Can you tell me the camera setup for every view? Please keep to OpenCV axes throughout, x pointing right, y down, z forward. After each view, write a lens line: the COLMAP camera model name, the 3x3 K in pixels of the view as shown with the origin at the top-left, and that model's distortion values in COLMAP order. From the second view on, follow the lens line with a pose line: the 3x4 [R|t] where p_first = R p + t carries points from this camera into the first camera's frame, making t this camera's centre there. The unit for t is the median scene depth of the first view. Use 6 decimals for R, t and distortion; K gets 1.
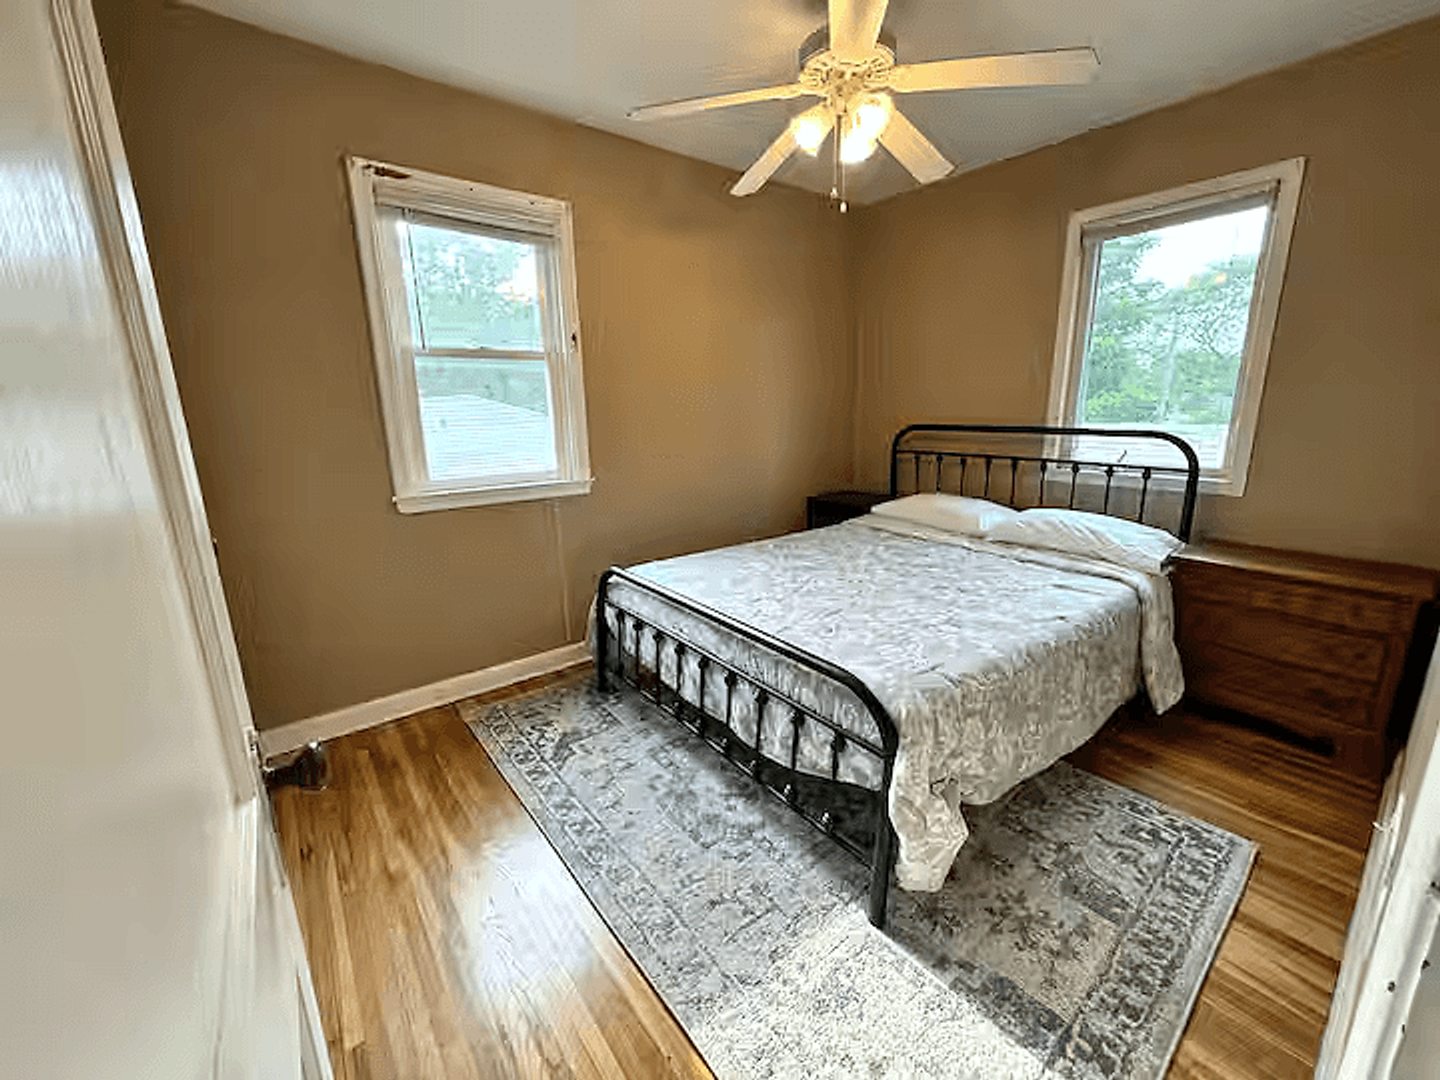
lens RADIAL K [[577.5, 0, 717.8], [0, 577.5, 538.9], [0, 0, 1]] dist [-0.001733, -0.000226]
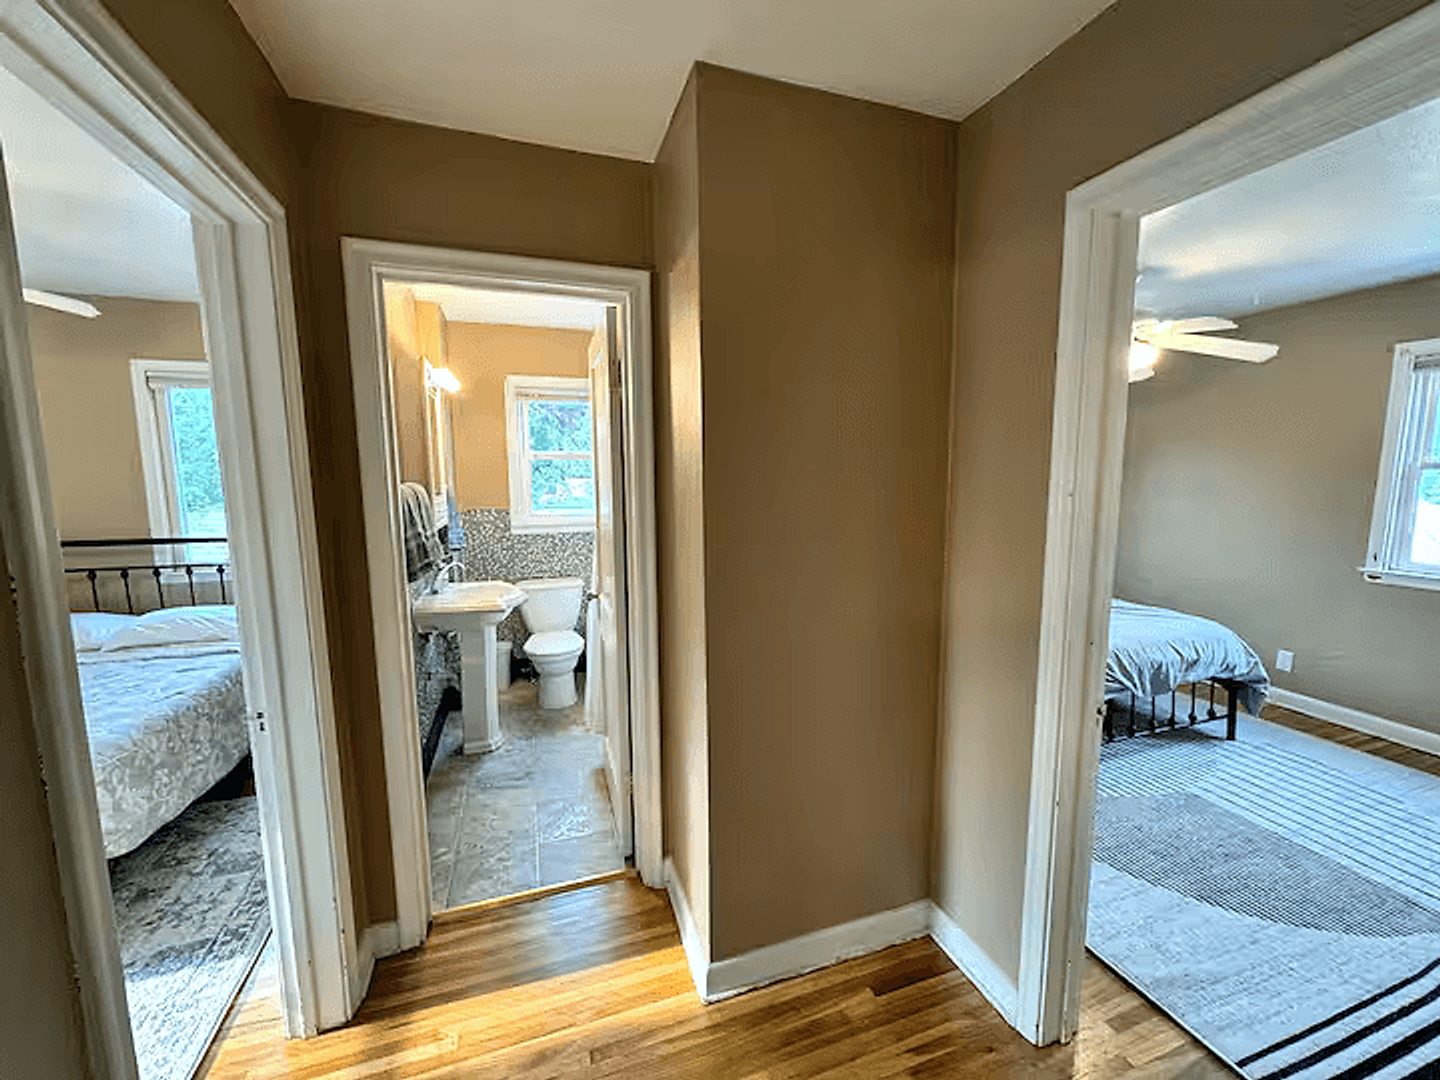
lens RADIAL K [[577.5, 0, 718.3], [0, 577.5, 548.3], [0, 0, 1]] dist [-0.001733, -0.000226]
pose [[0.335817, -0.107704, 0.935749, -0.139647], [0.211005, 0.976796, 0.036704, 0.021461], [-0.917989, 0.185122, 0.350751, -0.495640]]
